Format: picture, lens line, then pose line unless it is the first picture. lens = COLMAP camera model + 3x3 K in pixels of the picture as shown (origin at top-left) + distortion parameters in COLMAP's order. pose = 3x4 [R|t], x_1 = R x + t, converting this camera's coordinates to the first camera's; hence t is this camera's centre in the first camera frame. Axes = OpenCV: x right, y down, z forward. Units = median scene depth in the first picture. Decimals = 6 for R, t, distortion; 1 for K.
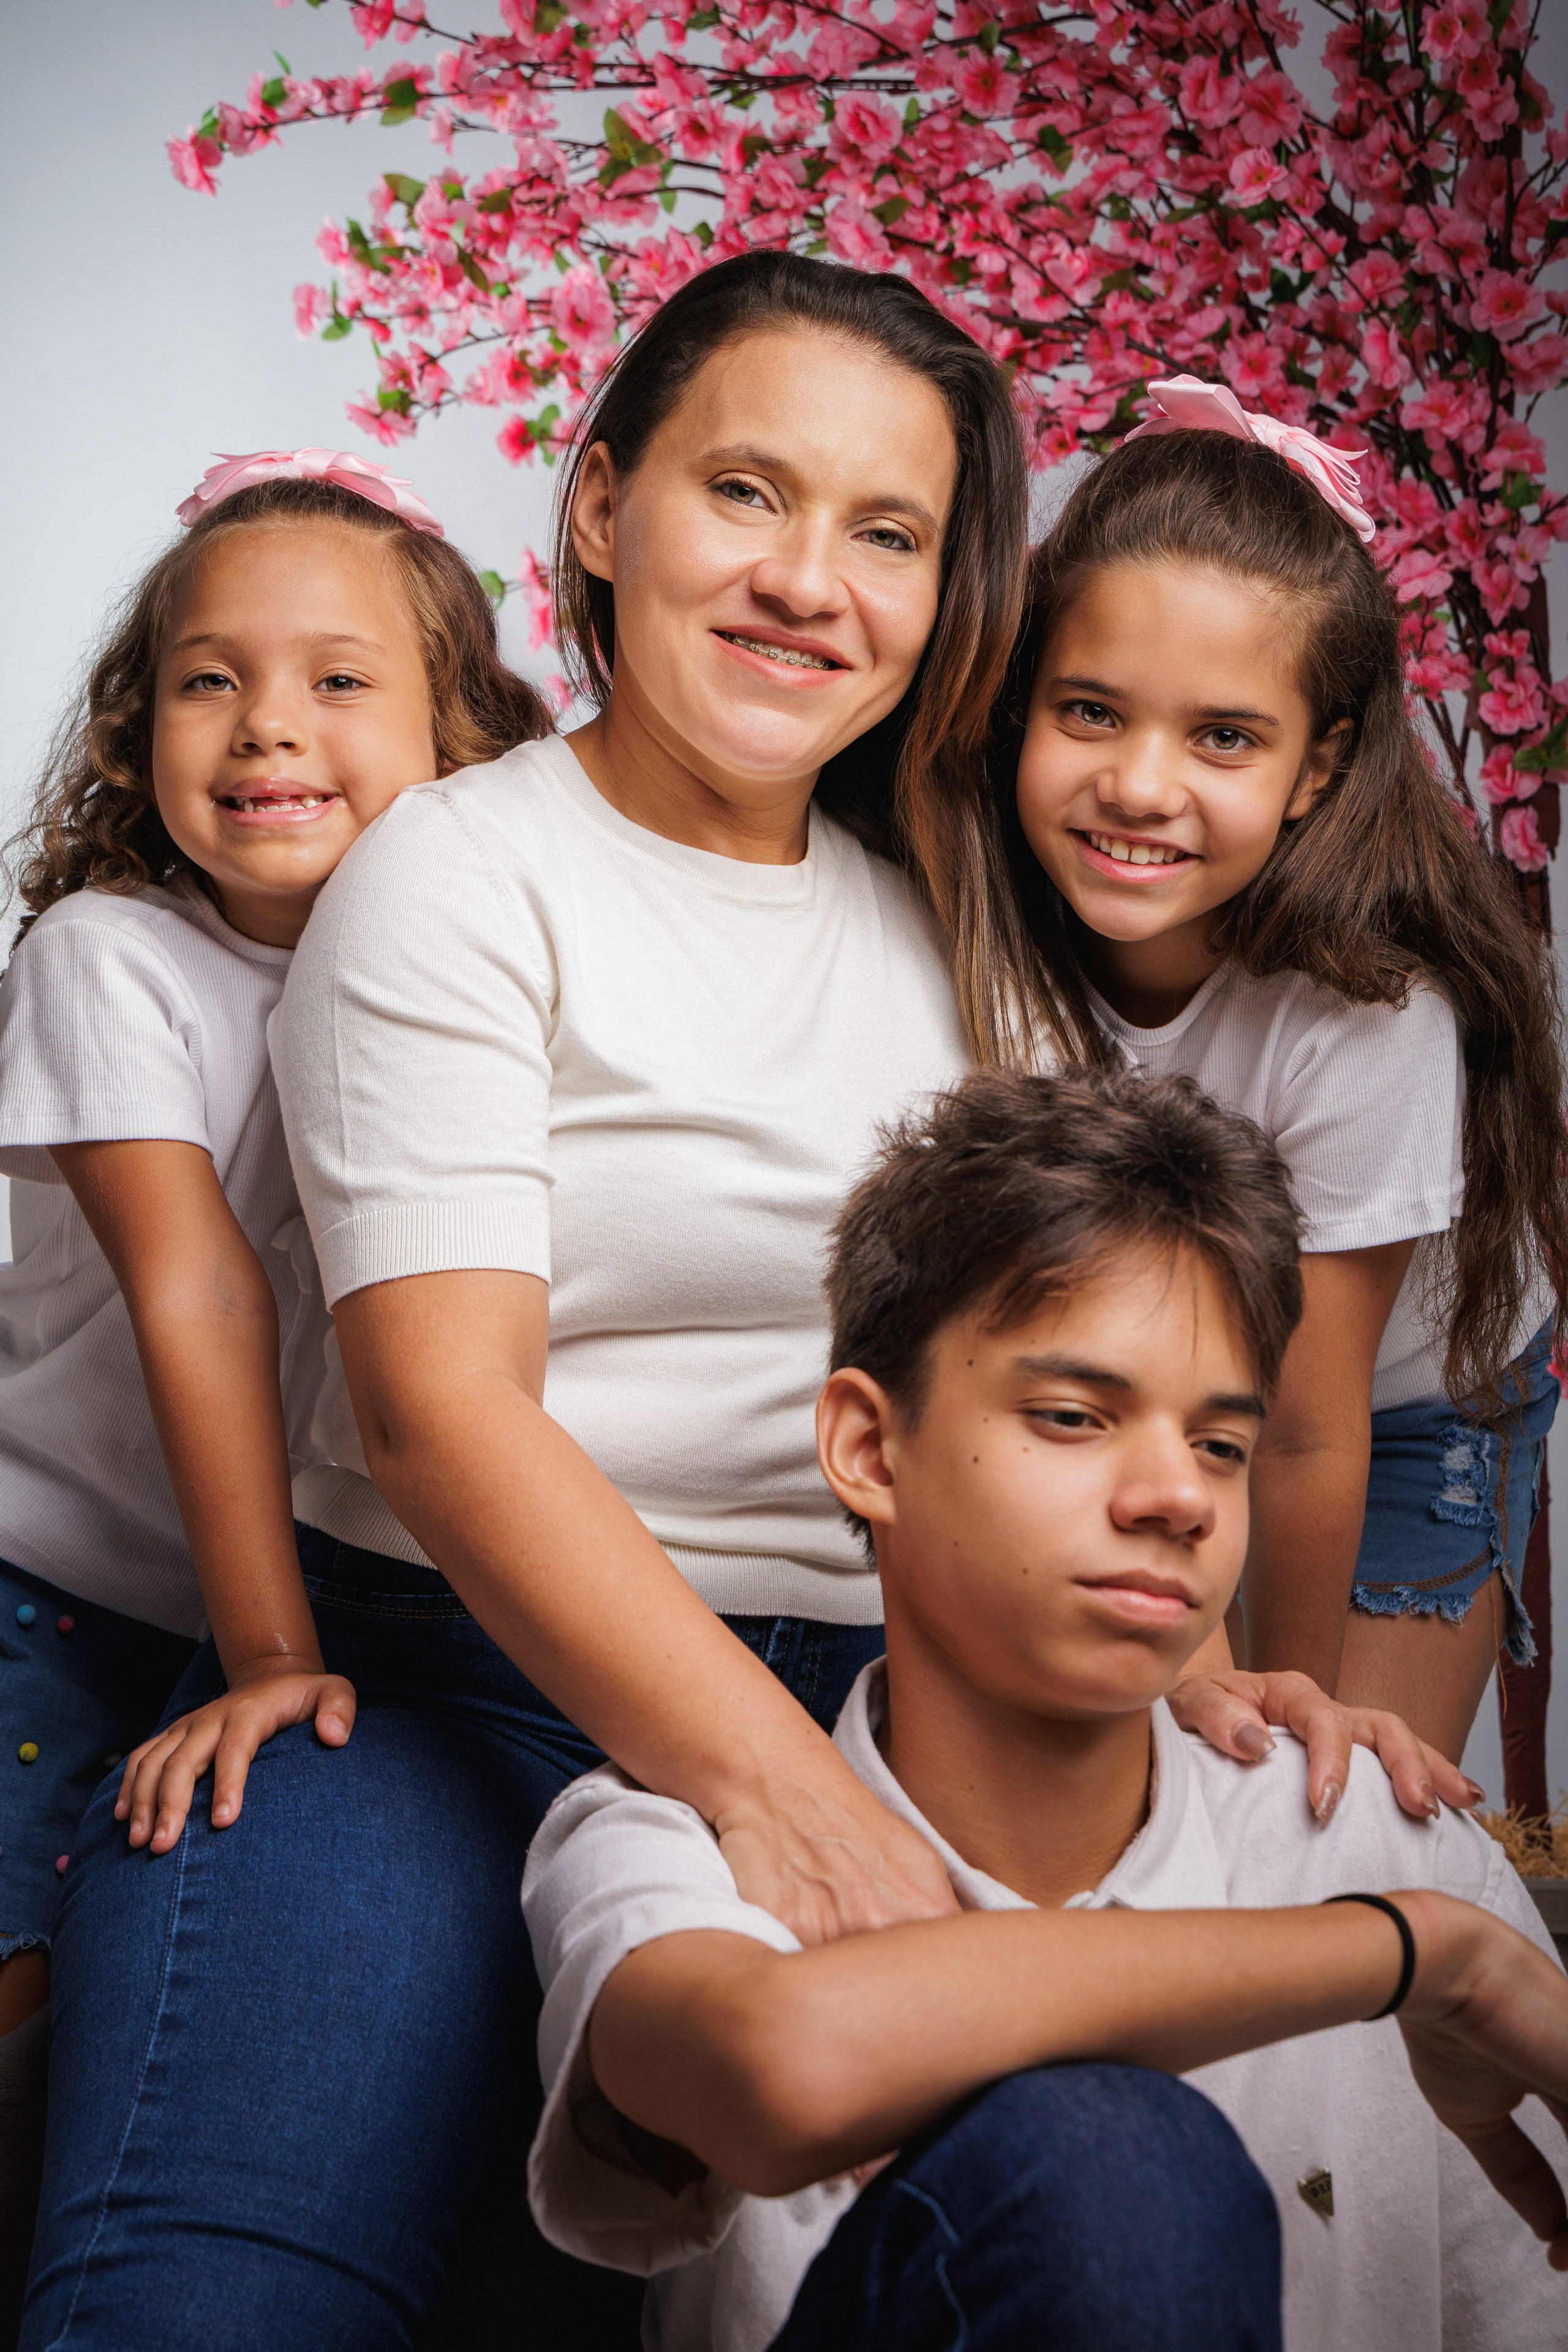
lens RADIAL K [[3389.8, 0, 761.1], [0, 3389.8, 1182.1], [0, 0, 1]] dist [0.027861, 0.000000]
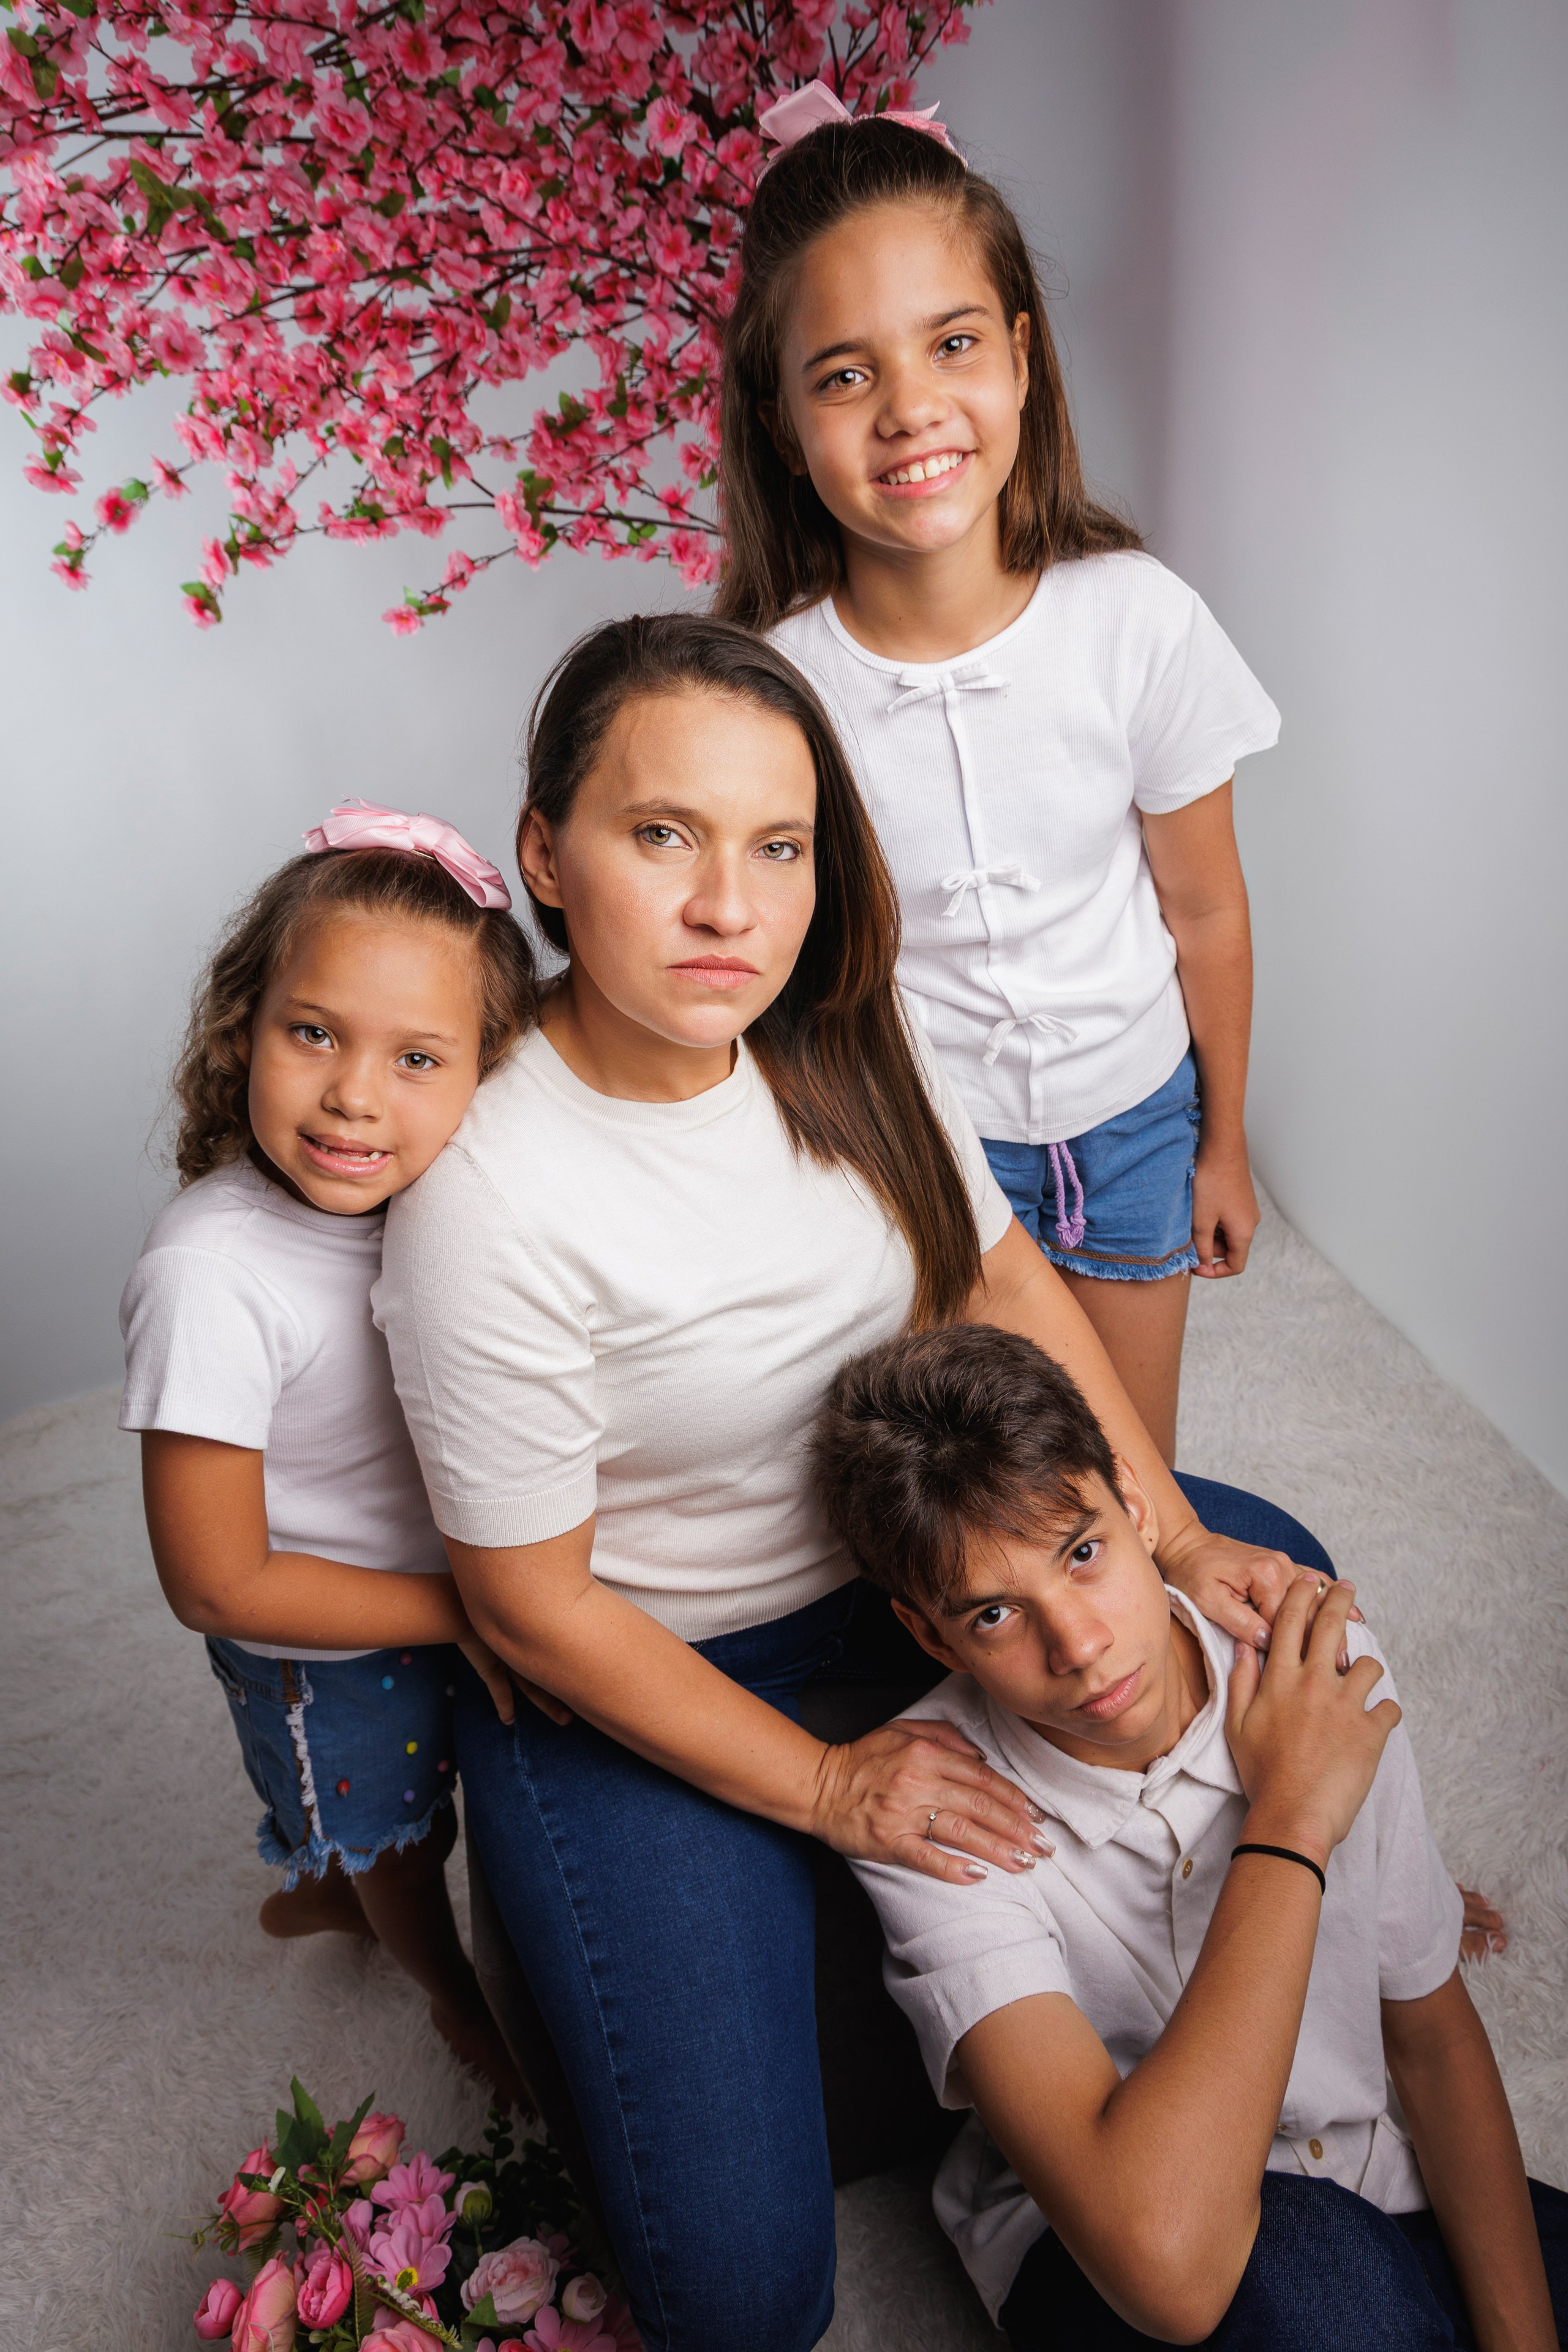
lens RADIAL K [[1621.2, 0, 764.7], [0, 1621.2, 1164.5], [0, 0, 1]] dist [0.005779, 0.010471]
pose [[0.918412, -0.356343, 0.171870, -0.063896], [0.219787, 0.820776, 0.527277, -0.274163], [-0.328958, -0.446483, 0.832130, 0.280584]]
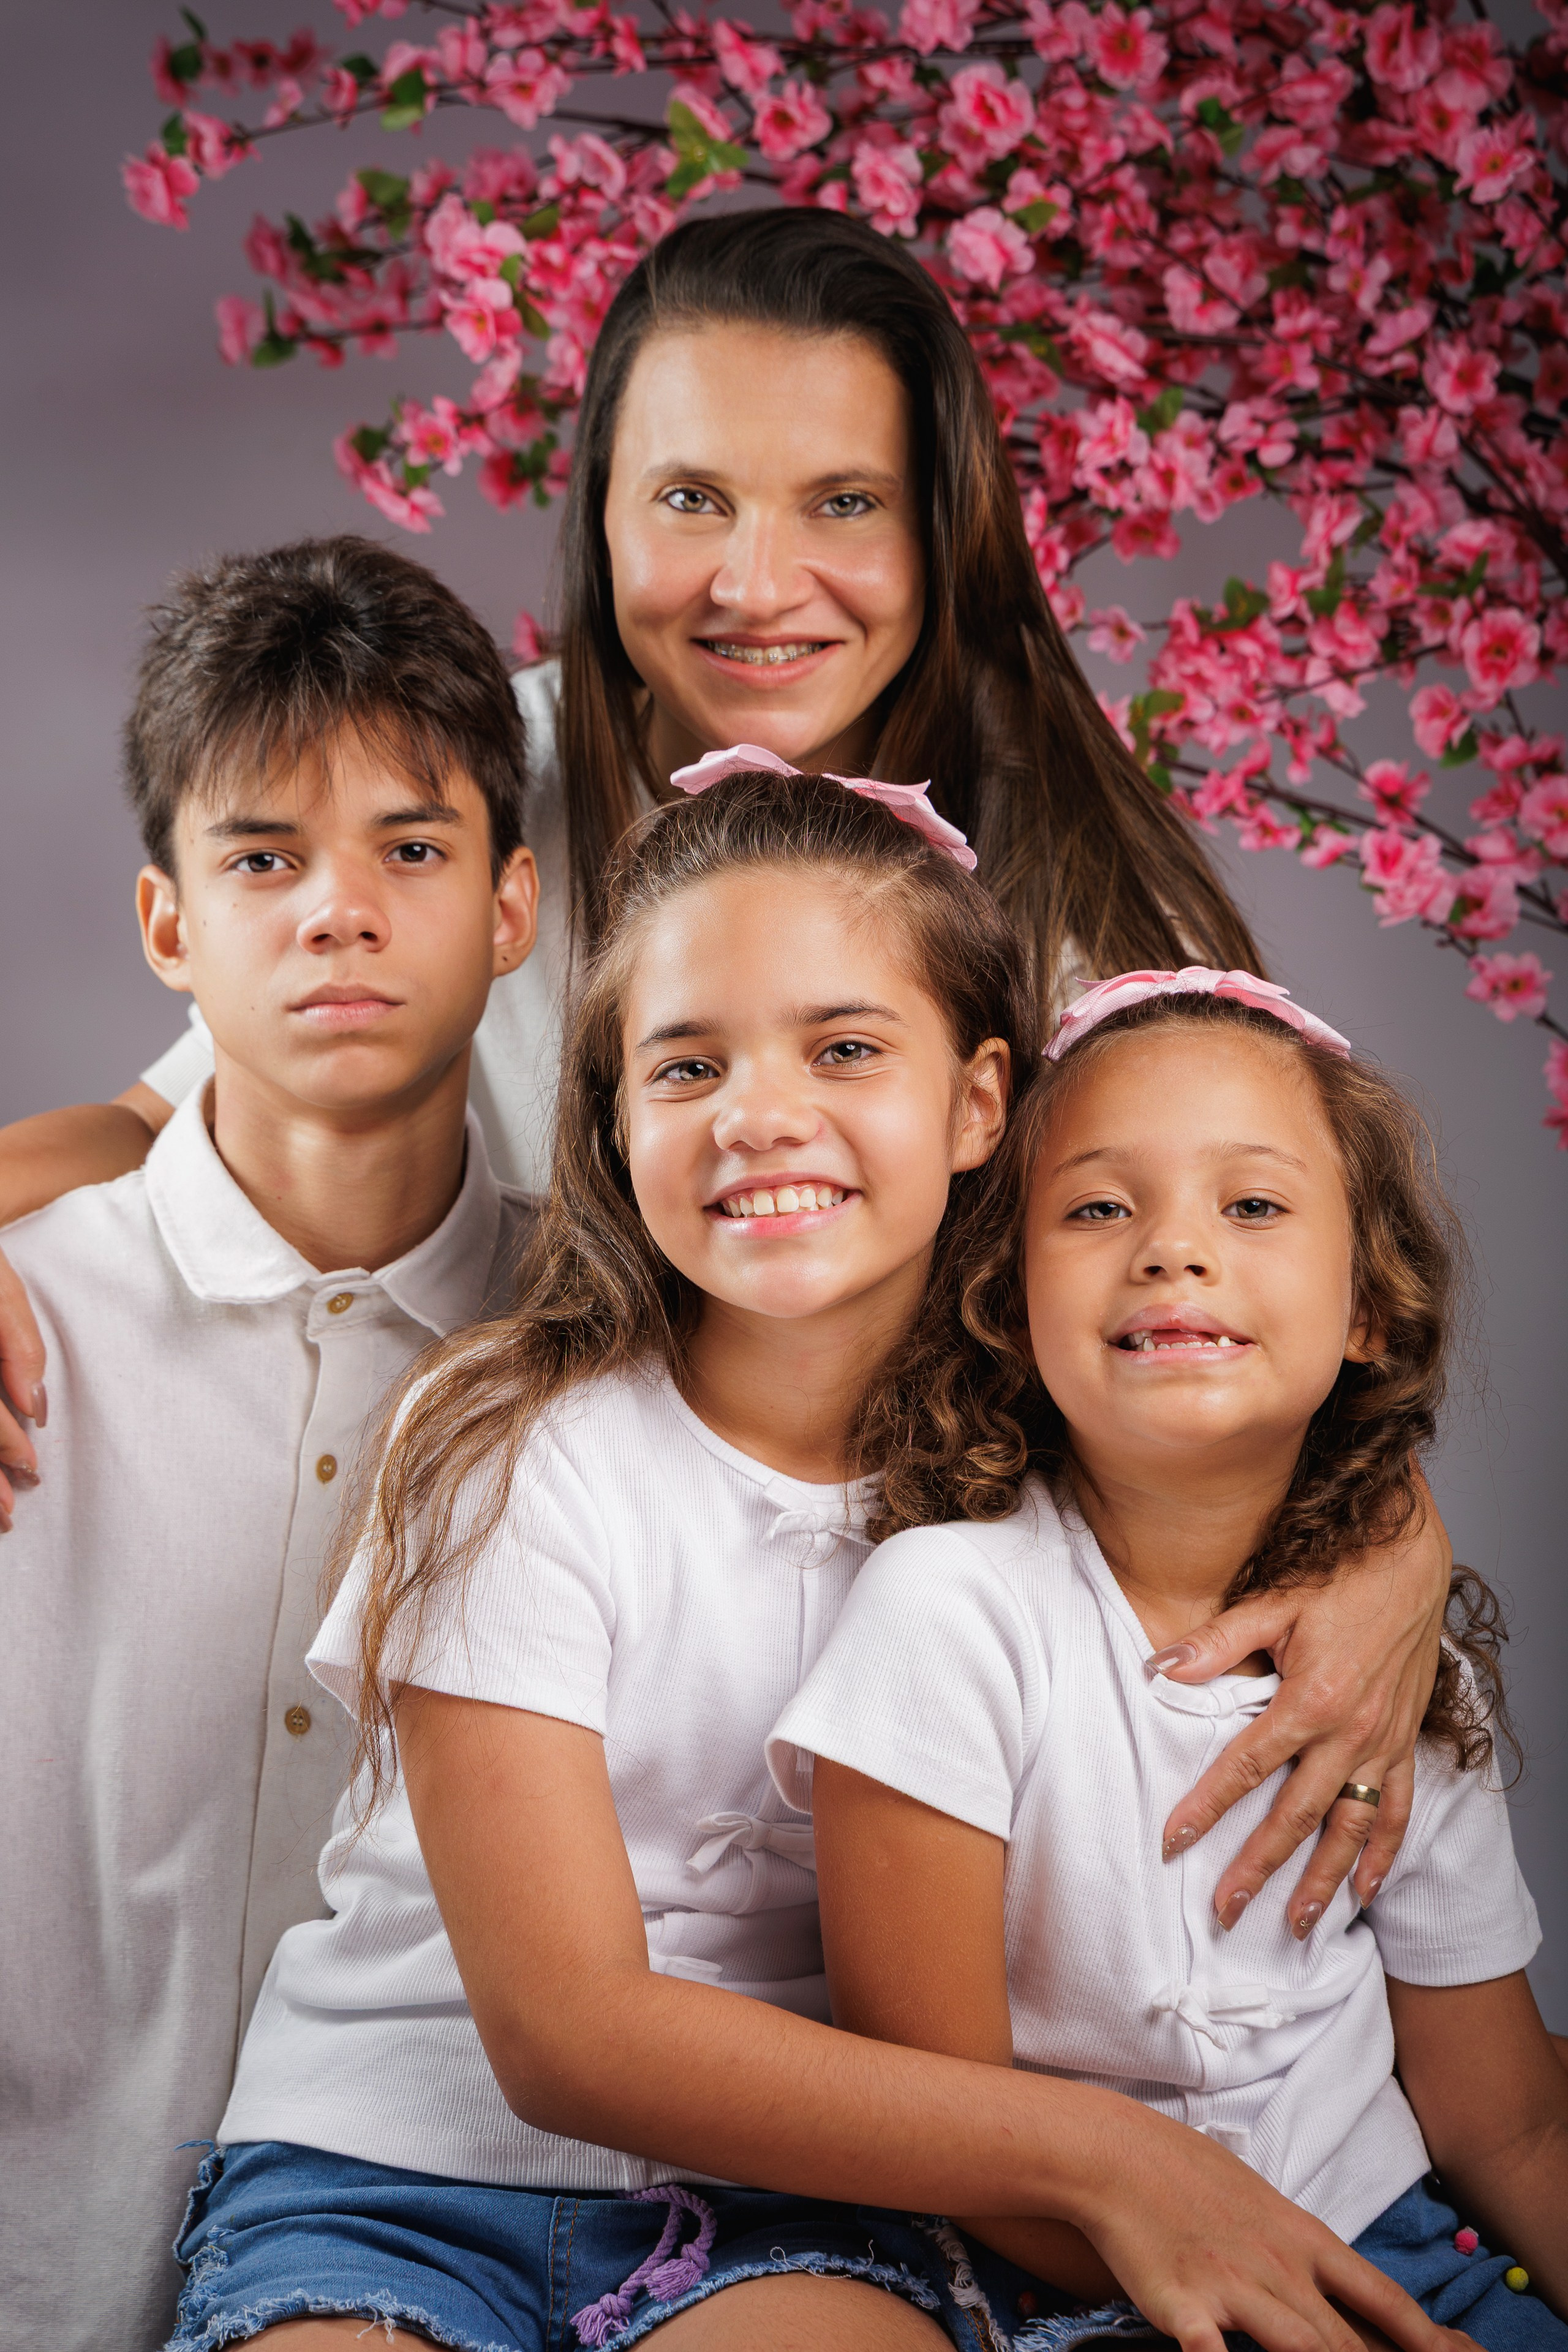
lens RADIAL K [[4419.4, 0, 678.9], [0, 4419.4, 1120.1], [0, 0, 1]] dist [0.112698, 0.000000]
pose [[0.993139, -0.060966, 0.099786, -0.161320], [0.060952, 0.998136, 0.003194, -0.076247], [-0.099795, 0.002910, 0.995004, -0.048608]]
